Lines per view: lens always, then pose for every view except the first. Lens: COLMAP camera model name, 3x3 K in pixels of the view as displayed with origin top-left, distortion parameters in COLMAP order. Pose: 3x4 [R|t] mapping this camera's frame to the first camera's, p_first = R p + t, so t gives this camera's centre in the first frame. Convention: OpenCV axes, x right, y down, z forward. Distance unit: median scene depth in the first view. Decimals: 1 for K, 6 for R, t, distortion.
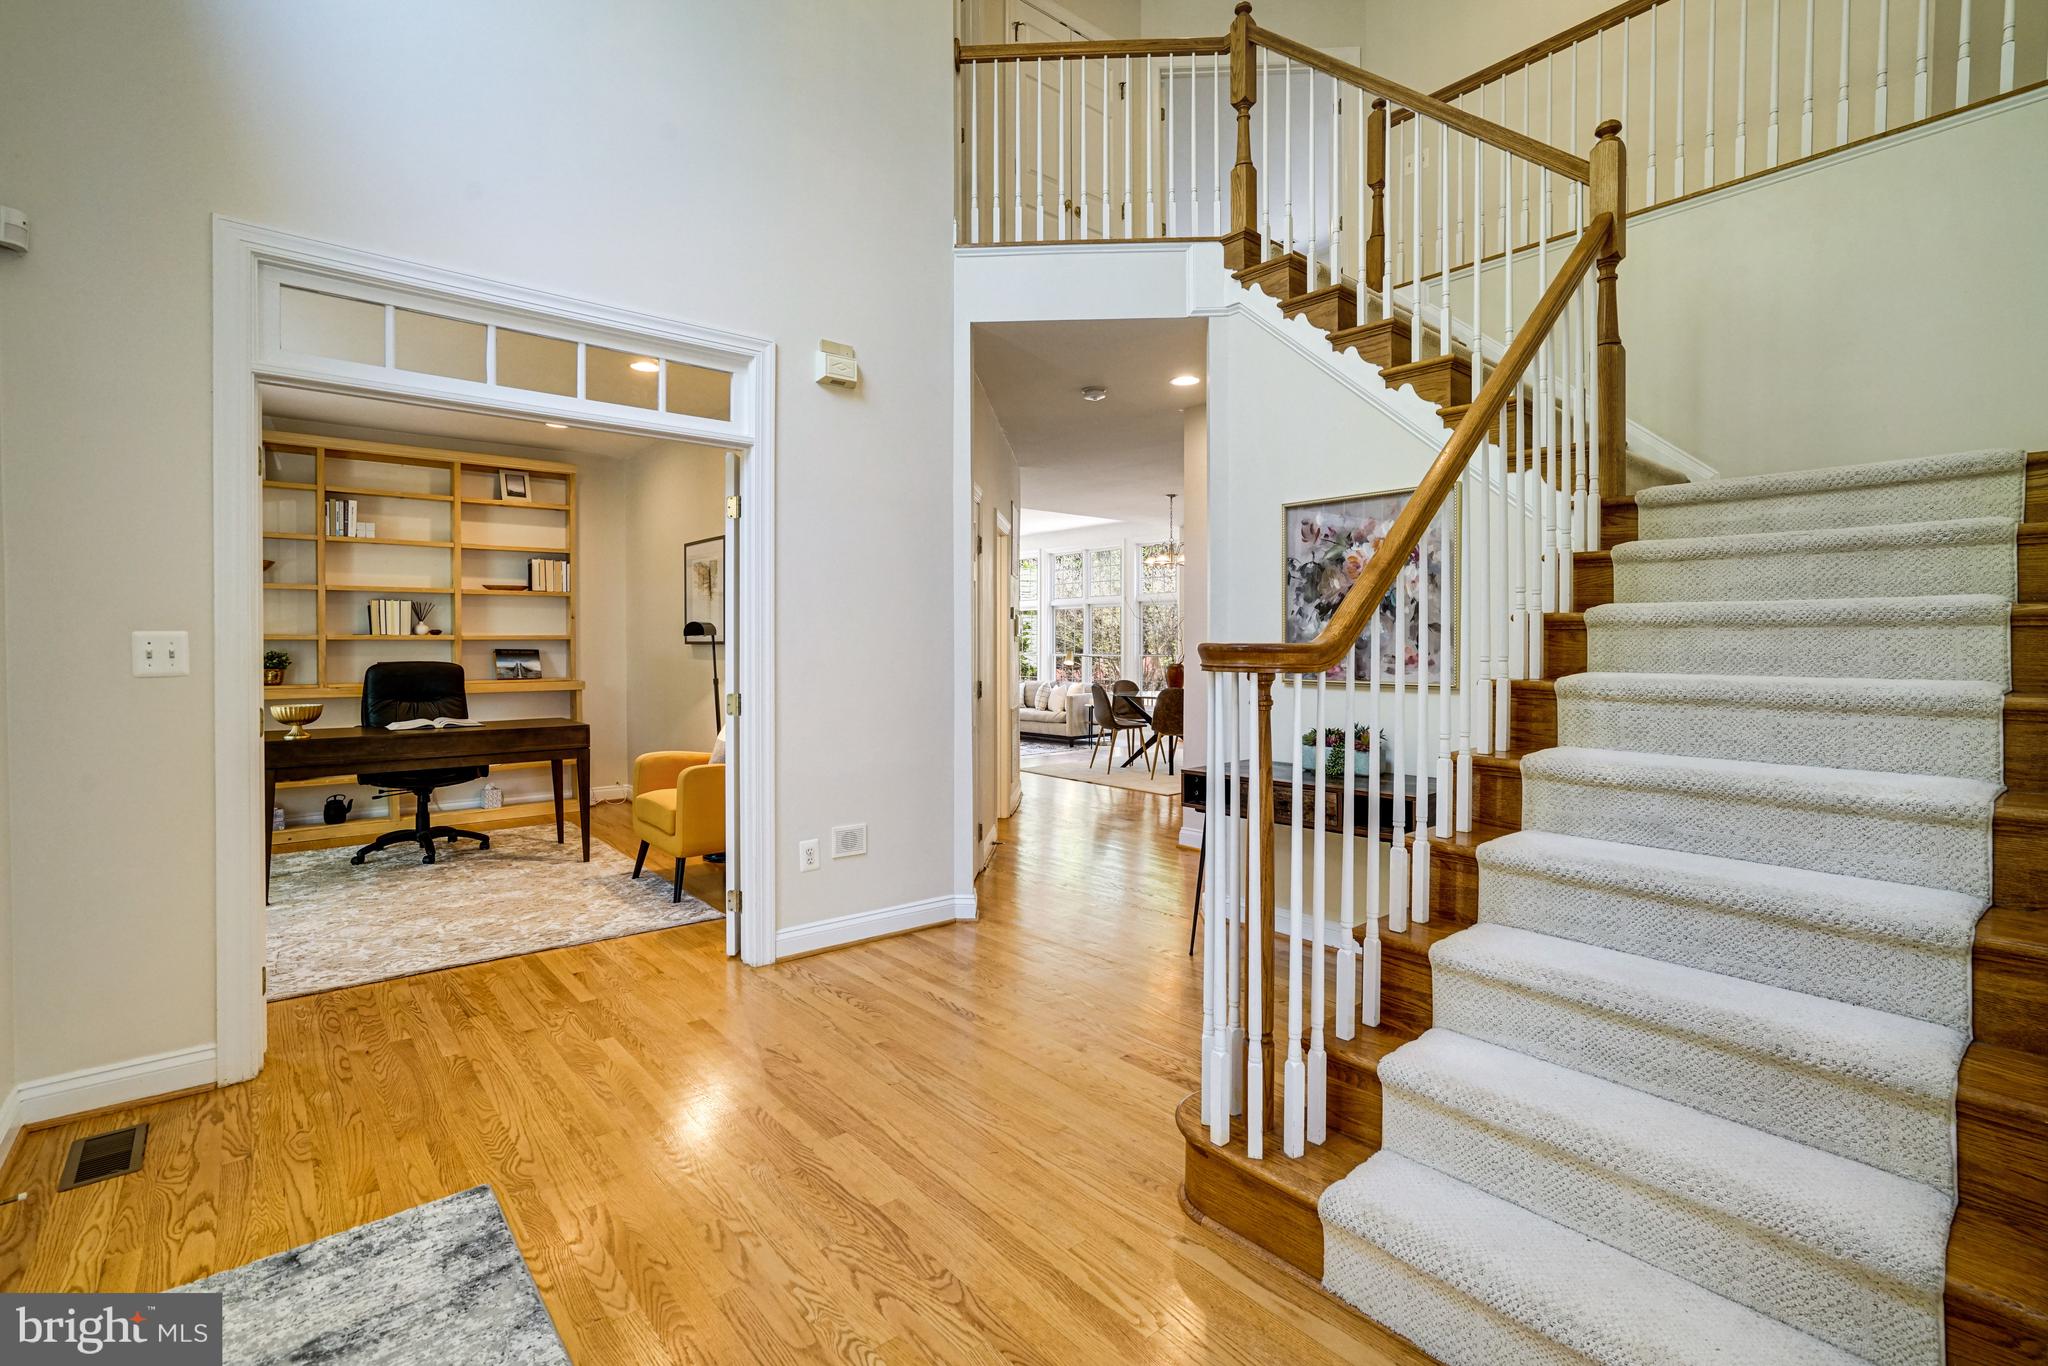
lens RADIAL K [[938.8, 0, 1036.1], [0, 938.8, 662.5], [0, 0, 1]] dist [-0.027630, 0.000164]
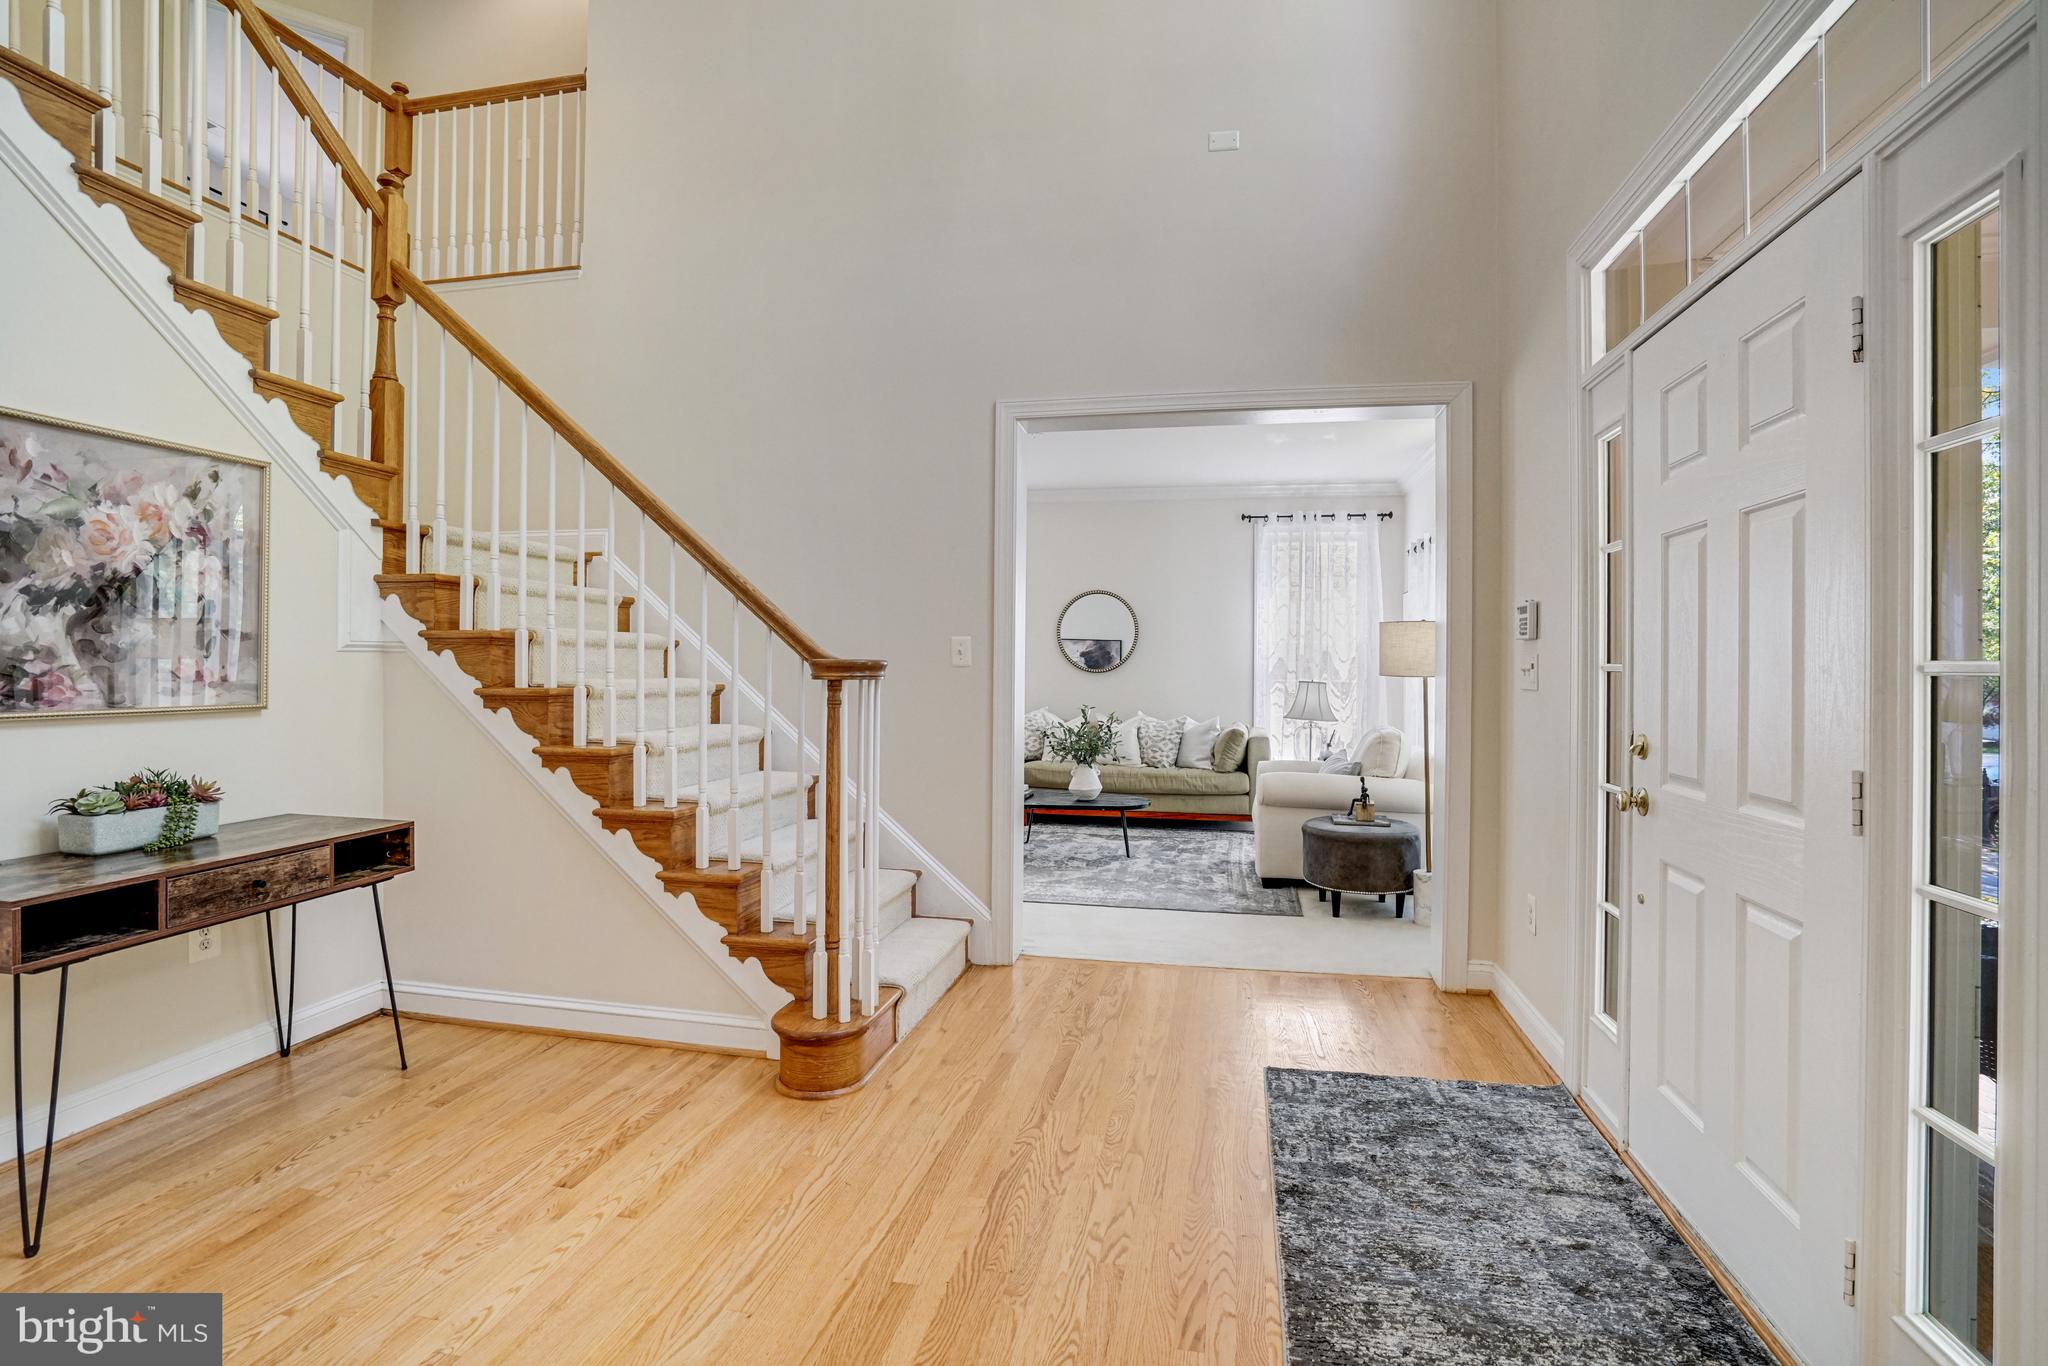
lens RADIAL K [[938.8, 0, 1036.1], [0, 938.8, 662.5], [0, 0, 1]] dist [-0.027630, 0.000164]
pose [[-0.605960, -0.004189, 0.795484, -1.006706], [0.008695, 0.999892, 0.011888, -0.028812], [-0.795448, 0.014120, -0.605857, 1.539543]]
